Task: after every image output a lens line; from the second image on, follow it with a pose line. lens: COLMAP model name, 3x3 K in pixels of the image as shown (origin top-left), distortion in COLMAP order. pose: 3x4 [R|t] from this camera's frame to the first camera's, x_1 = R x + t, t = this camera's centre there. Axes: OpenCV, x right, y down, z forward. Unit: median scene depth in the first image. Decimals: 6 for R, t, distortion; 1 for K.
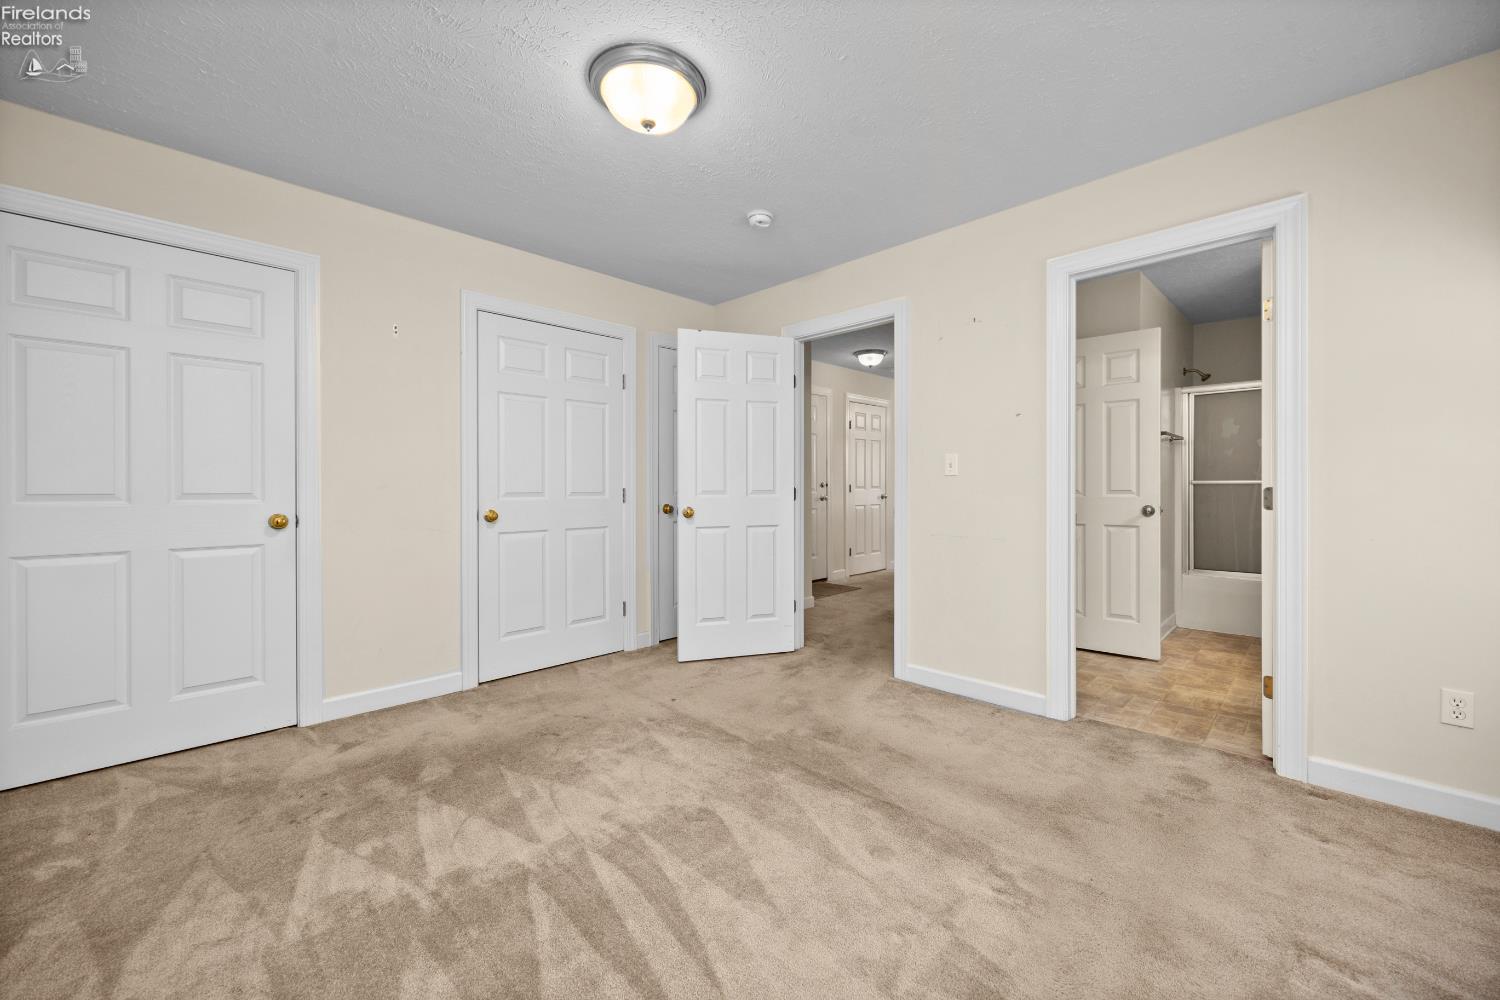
lens RADIAL K [[598.0, 0, 755.4], [0, 598.0, 488.0], [0, 0, 1]] dist [0.000523, -0.000177]
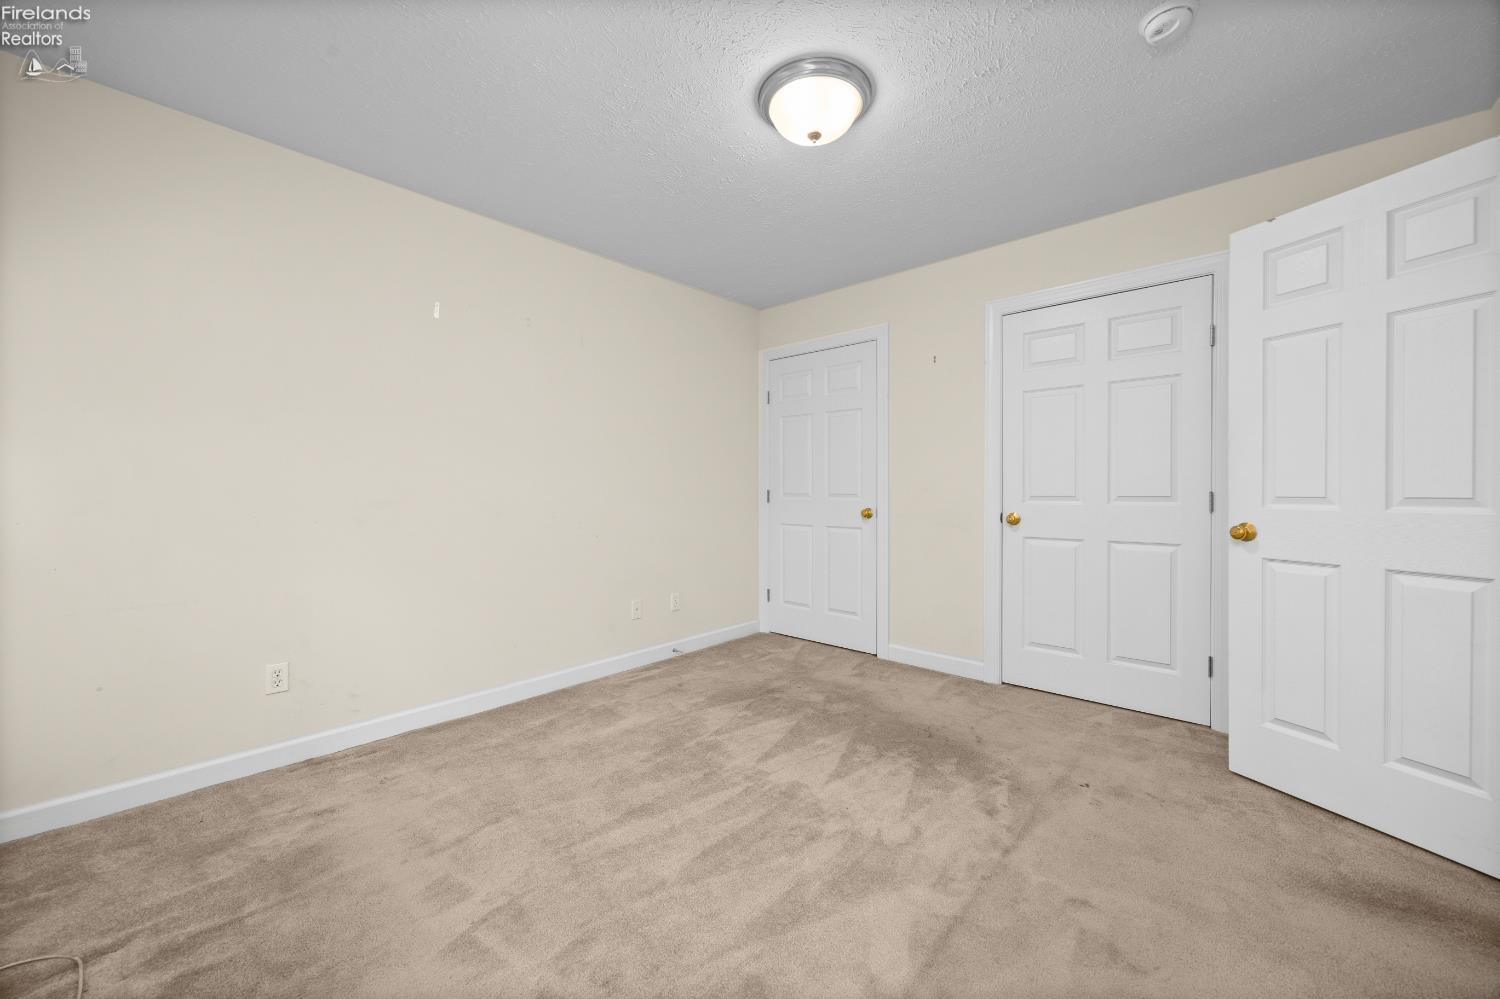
lens RADIAL K [[580.9, 0, 747.9], [0, 580.9, 493.2], [0, 0, 1]] dist [-0.000017, -0.000027]
pose [[0.032701, 0.004109, -0.999457, 0.556294], [-0.002846, 0.999988, 0.004018, 0.001776], [0.999461, 0.002713, 0.032712, 0.581585]]
